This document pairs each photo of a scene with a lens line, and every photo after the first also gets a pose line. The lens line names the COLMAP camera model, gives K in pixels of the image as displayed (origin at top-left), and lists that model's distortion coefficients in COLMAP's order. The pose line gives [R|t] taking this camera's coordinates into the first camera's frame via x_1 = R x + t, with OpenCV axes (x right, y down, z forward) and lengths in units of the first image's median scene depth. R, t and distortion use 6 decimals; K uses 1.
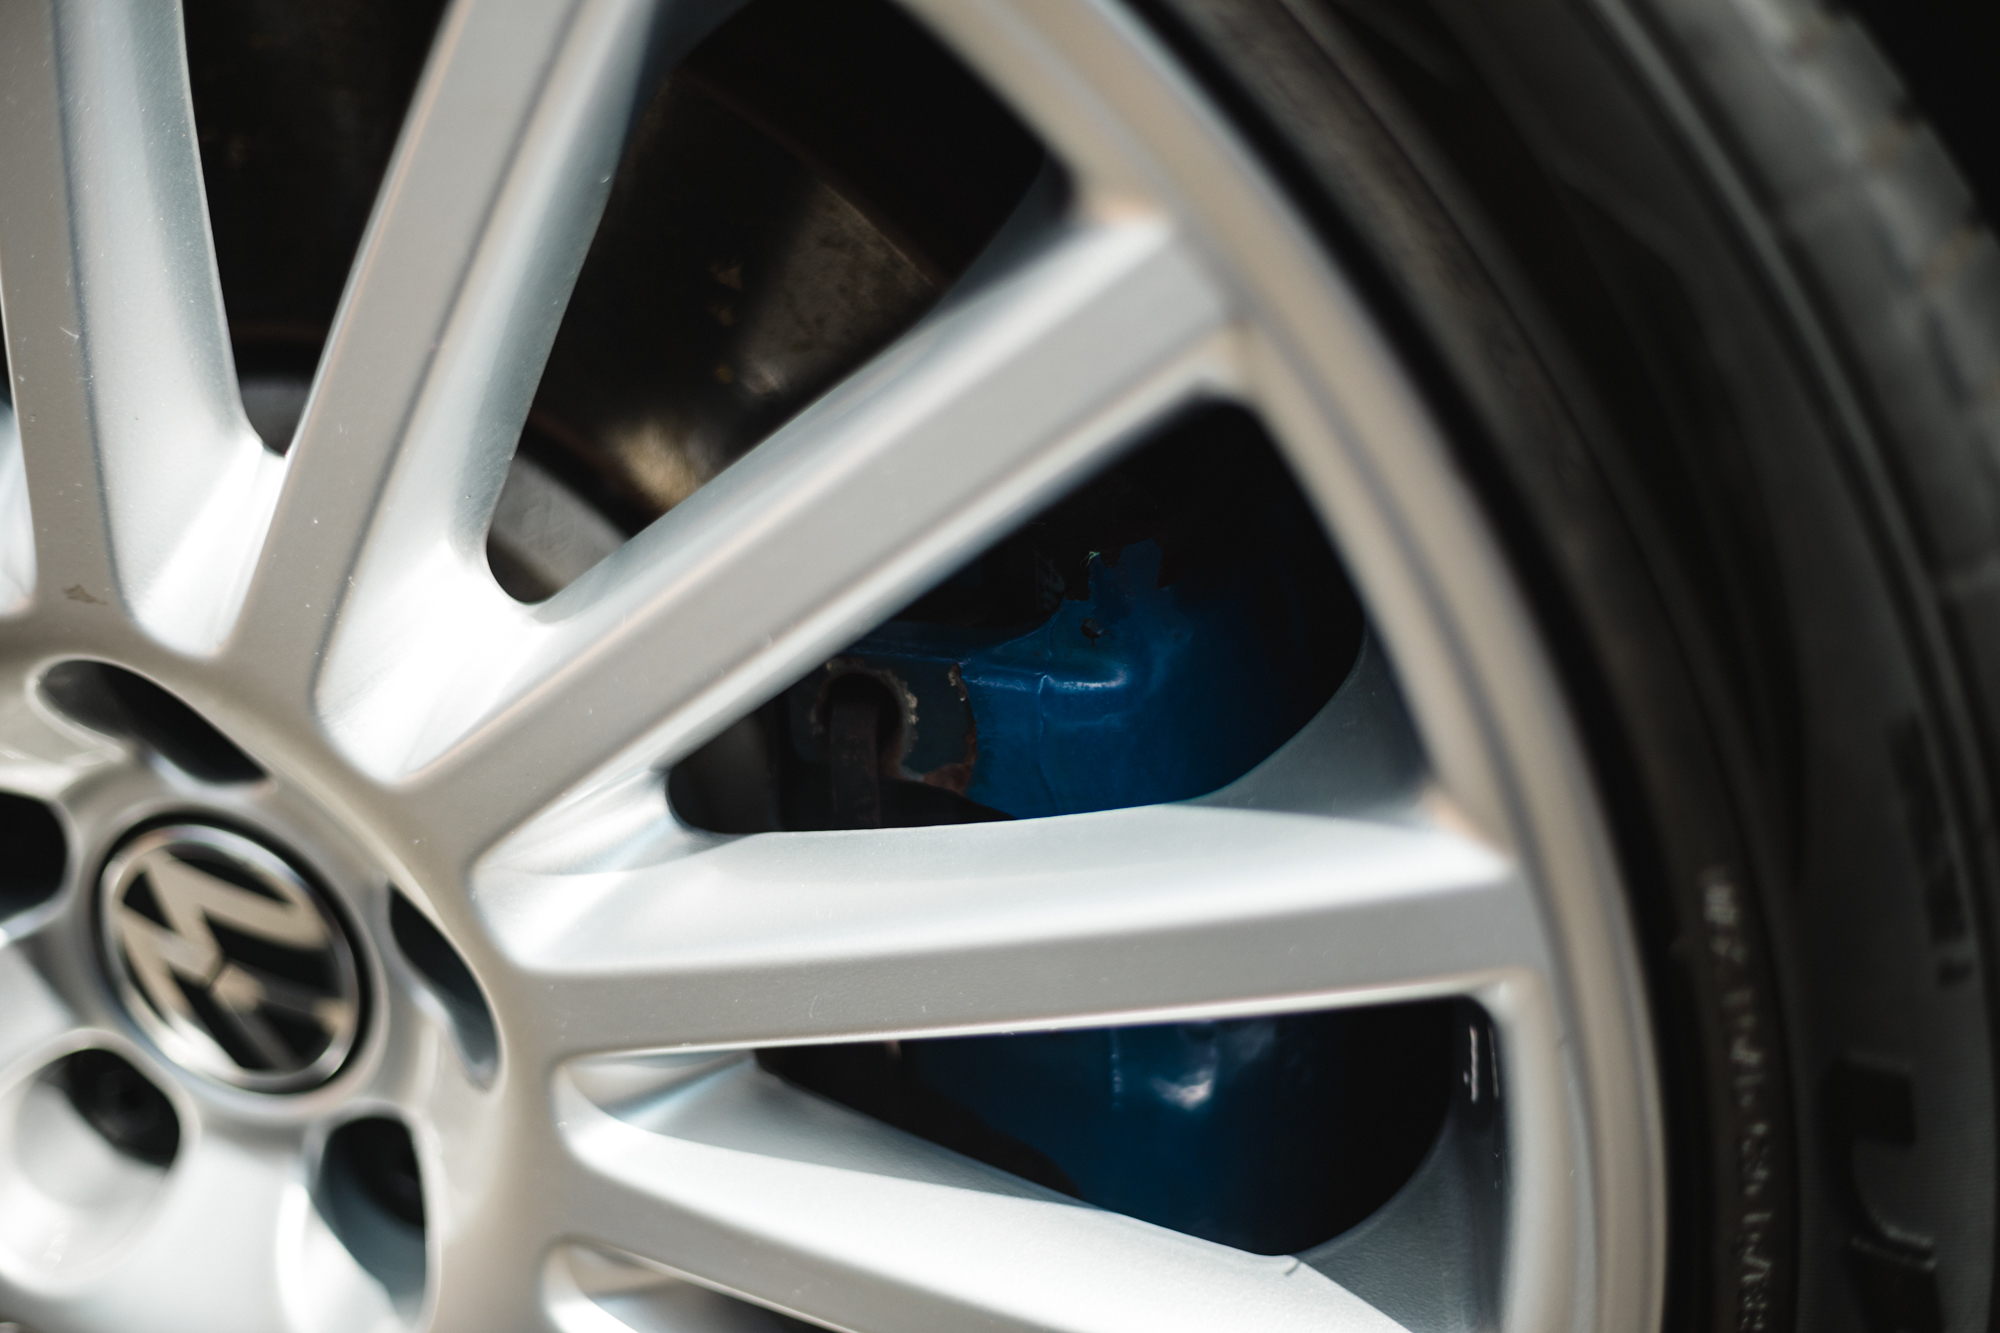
lens RADIAL K [[2996.9, 0, 997.3], [0, 2996.9, 669.4], [0, 0, 1]] dist [-0.150768, 0.000000]
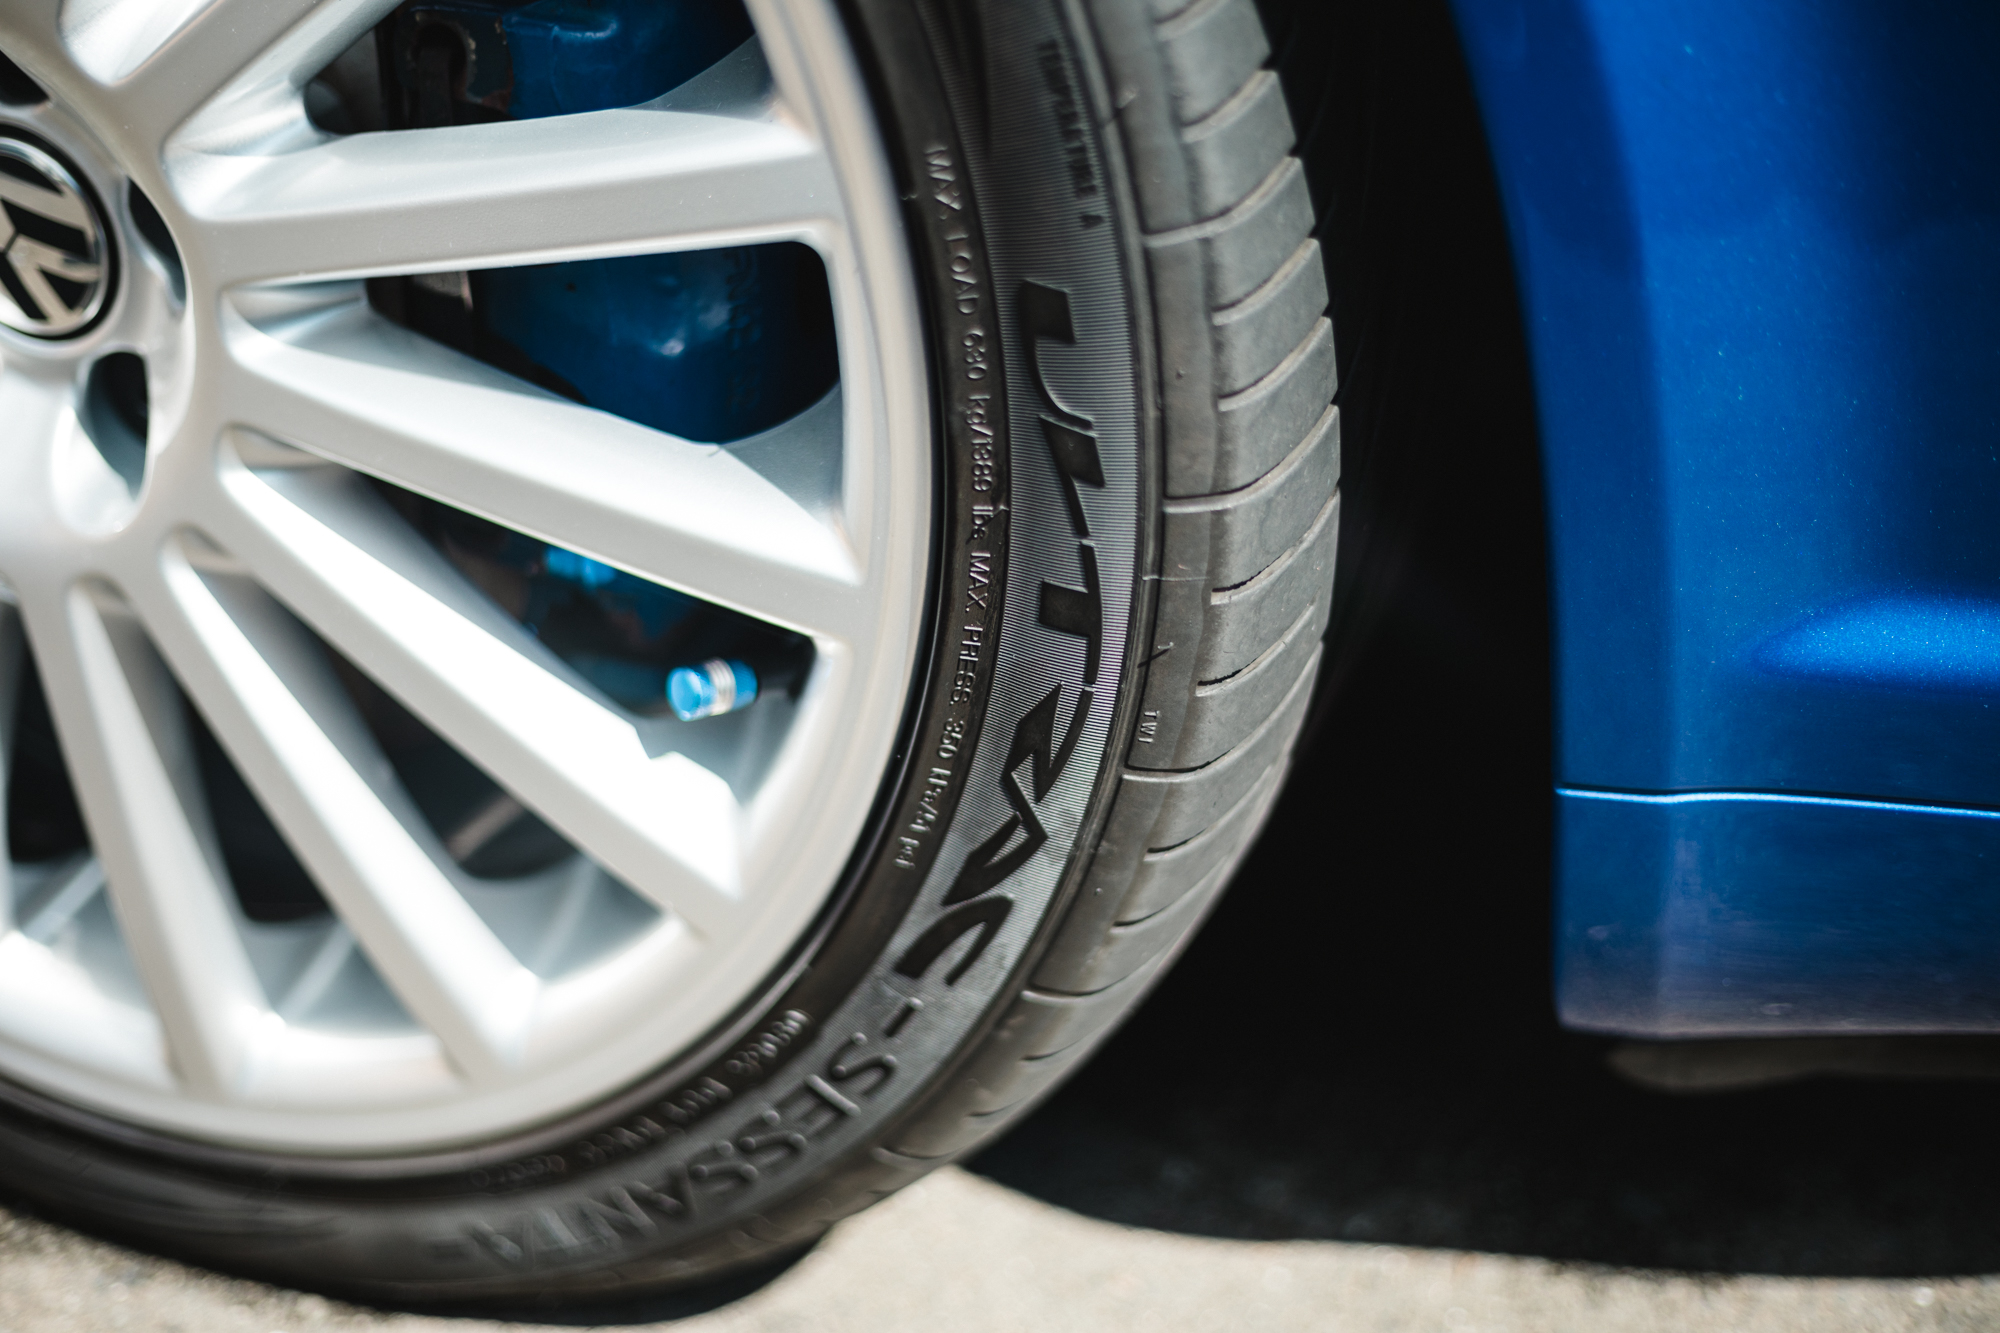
lens RADIAL K [[2996.9, 0, 1002.3], [0, 2996.9, 663.8], [0, 0, 1]] dist [-0.150768, 0.000000]
pose [[0.998250, 0.055774, -0.019634, 0.269926], [-0.053223, 0.992218, 0.112569, 0.132187], [0.025759, -0.111327, 0.993450, -0.434593]]
